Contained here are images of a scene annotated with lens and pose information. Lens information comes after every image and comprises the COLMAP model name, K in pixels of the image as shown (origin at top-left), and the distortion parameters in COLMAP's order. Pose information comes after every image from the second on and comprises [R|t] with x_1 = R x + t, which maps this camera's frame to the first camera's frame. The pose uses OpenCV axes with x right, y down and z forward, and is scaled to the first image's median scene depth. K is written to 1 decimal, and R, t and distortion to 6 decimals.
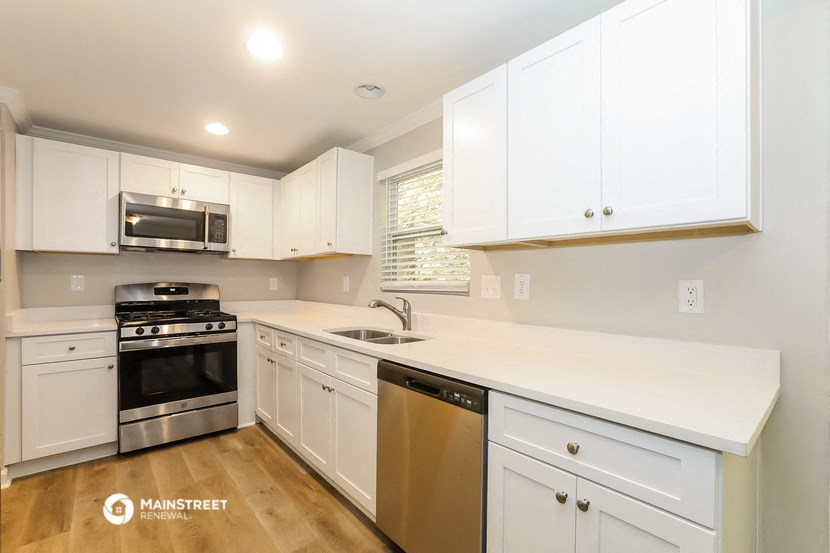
lens RADIAL K [[373.6, 0, 415.0], [0, 373.6, 276.5], [0, 0, 1]] dist [-0.002590, -0.000422]
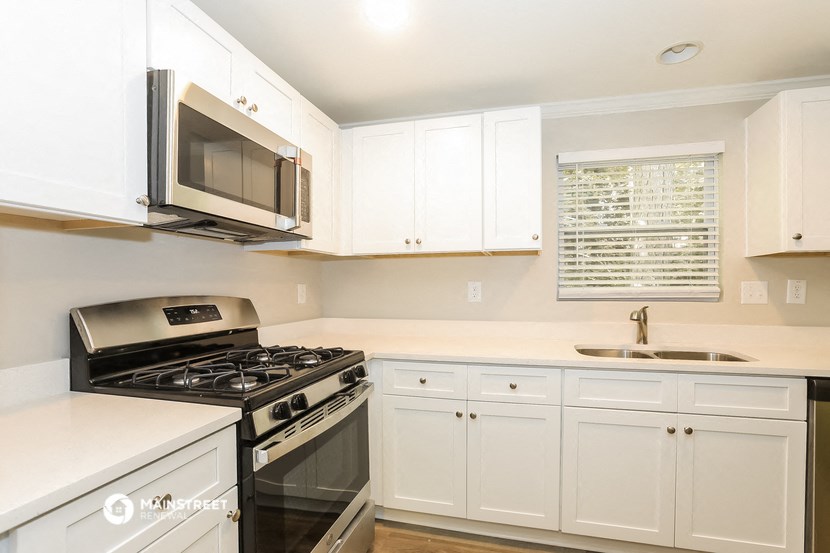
lens RADIAL K [[373.6, 0, 415.0], [0, 373.6, 276.5], [0, 0, 1]] dist [-0.002590, -0.000422]
pose [[0.810028, 0.000664, 0.586391, -0.838925], [0.002458, 0.999987, -0.004527, -0.009554], [-0.586387, 0.005109, 0.810015, 0.522870]]
